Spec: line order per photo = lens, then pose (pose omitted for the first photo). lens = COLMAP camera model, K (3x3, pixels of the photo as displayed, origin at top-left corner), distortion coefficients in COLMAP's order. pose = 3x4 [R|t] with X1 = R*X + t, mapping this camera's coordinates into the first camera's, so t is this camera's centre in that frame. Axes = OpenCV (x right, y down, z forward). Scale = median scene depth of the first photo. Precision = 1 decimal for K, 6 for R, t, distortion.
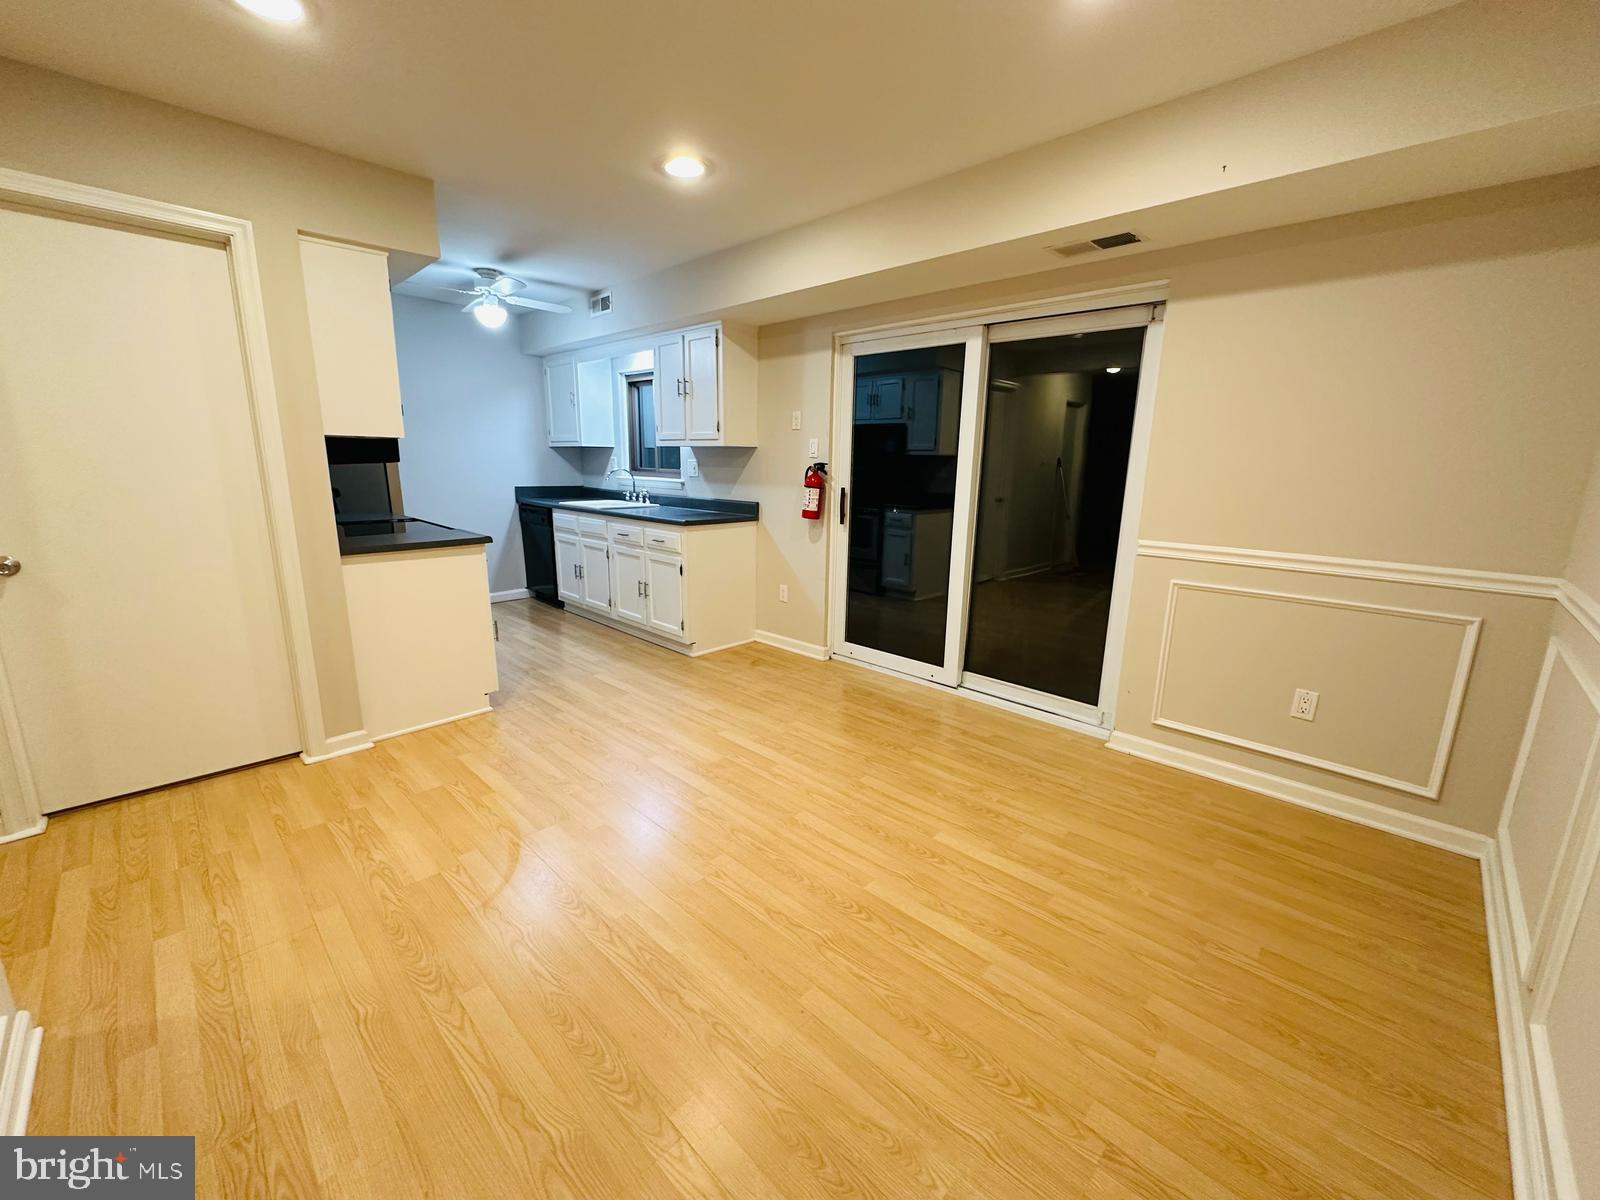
lens RADIAL K [[640.8, 0, 800.0], [0, 640.8, 600.0], [0, 0, 1]] dist [-0.000728, 0.000341]
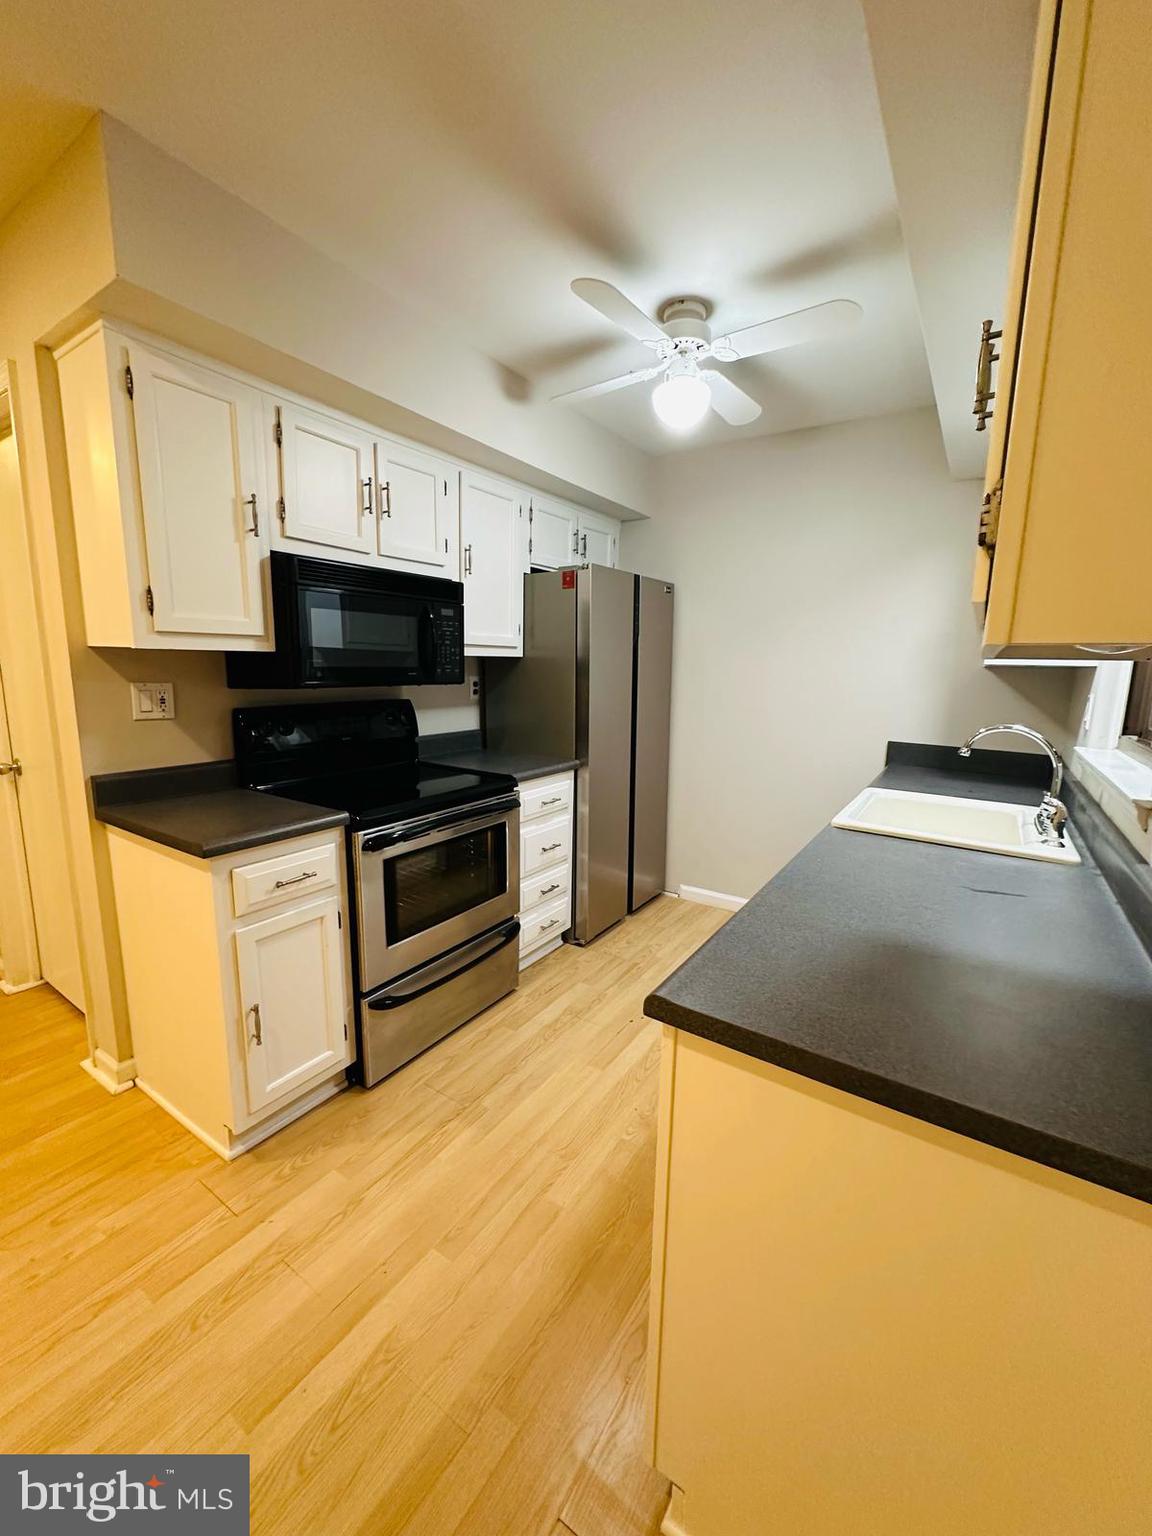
lens RADIAL K [[615.2, 0, 576.0], [0, 615.2, 768.0], [0, 0, 1]] dist [-0.000728, 0.000341]
pose [[0.186383, 0.150204, -0.970927, 0.285316], [-0.222116, 0.969100, 0.107283, -0.213553], [0.957040, 0.195662, 0.213987, 0.950750]]
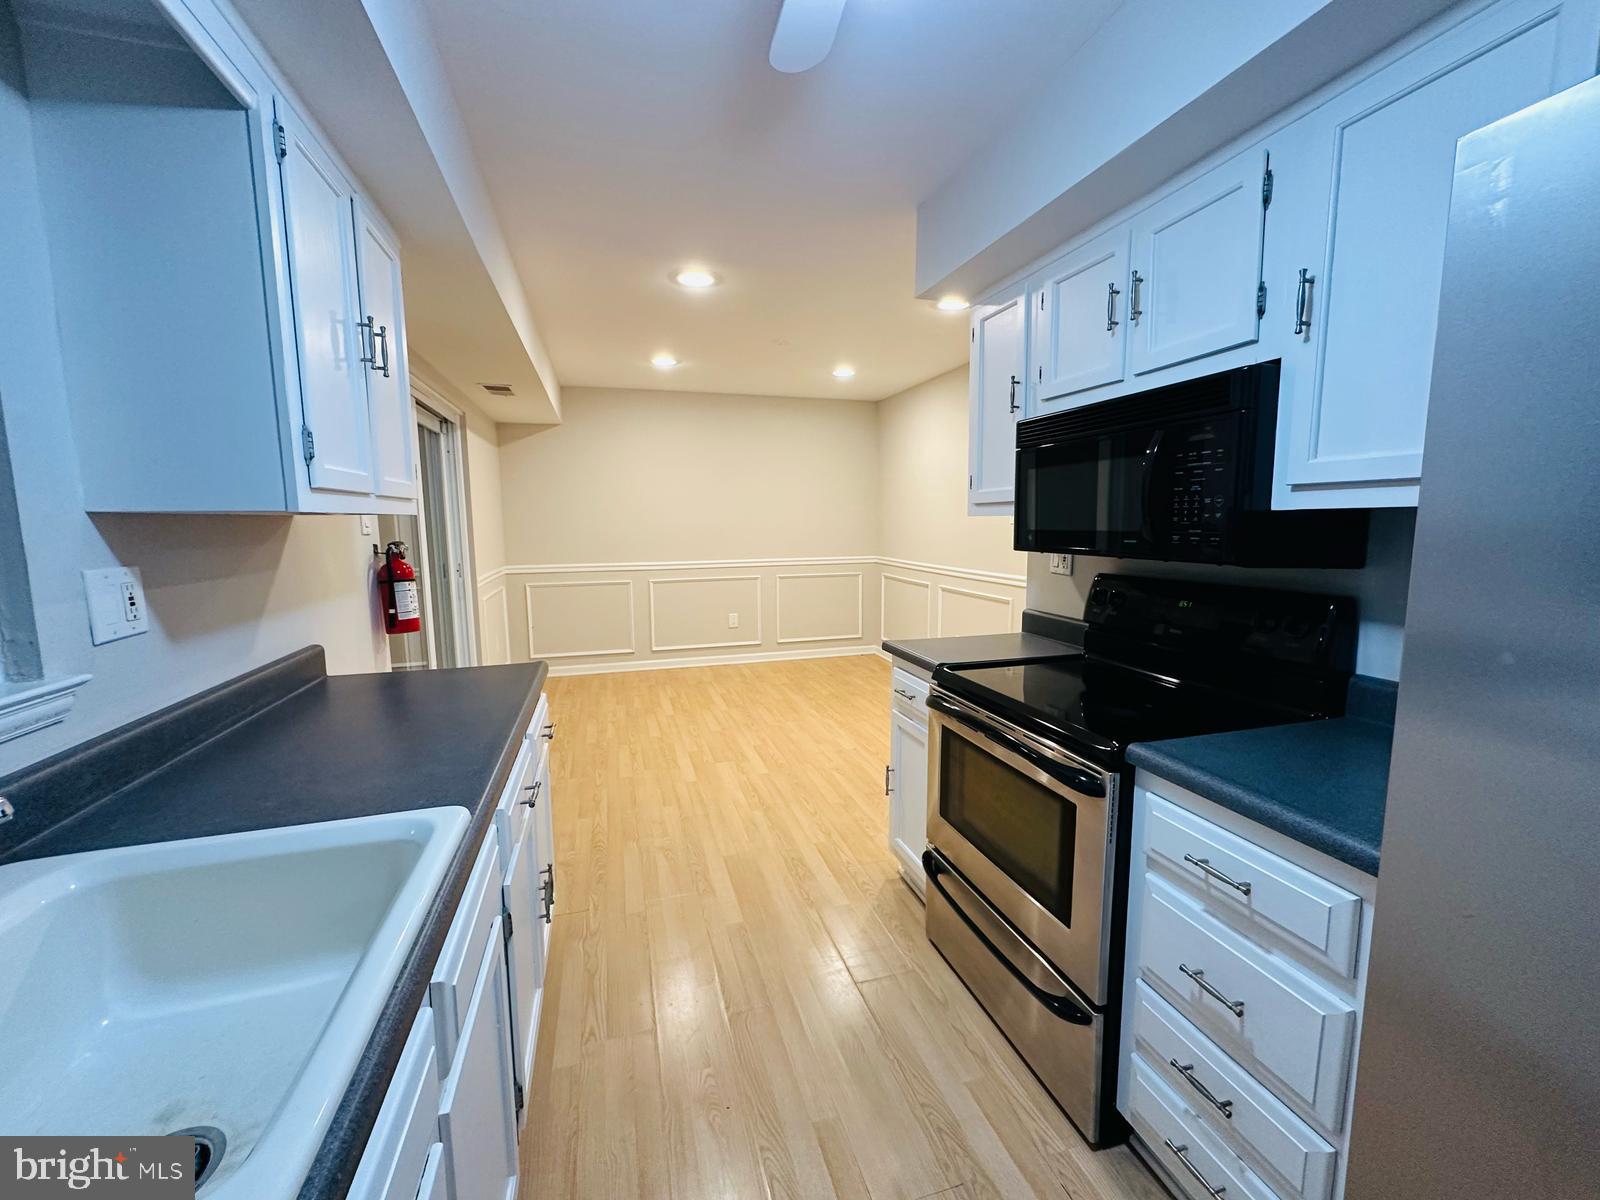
lens RADIAL K [[640.8, 0, 800.0], [0, 640.8, 600.0], [0, 0, 1]] dist [-0.000728, 0.000341]
pose [[-0.873996, -0.069456, 0.480944, -0.734814], [0.097617, 0.944461, 0.313790, -0.379514], [-0.476027, 0.321200, -0.818675, 1.602622]]
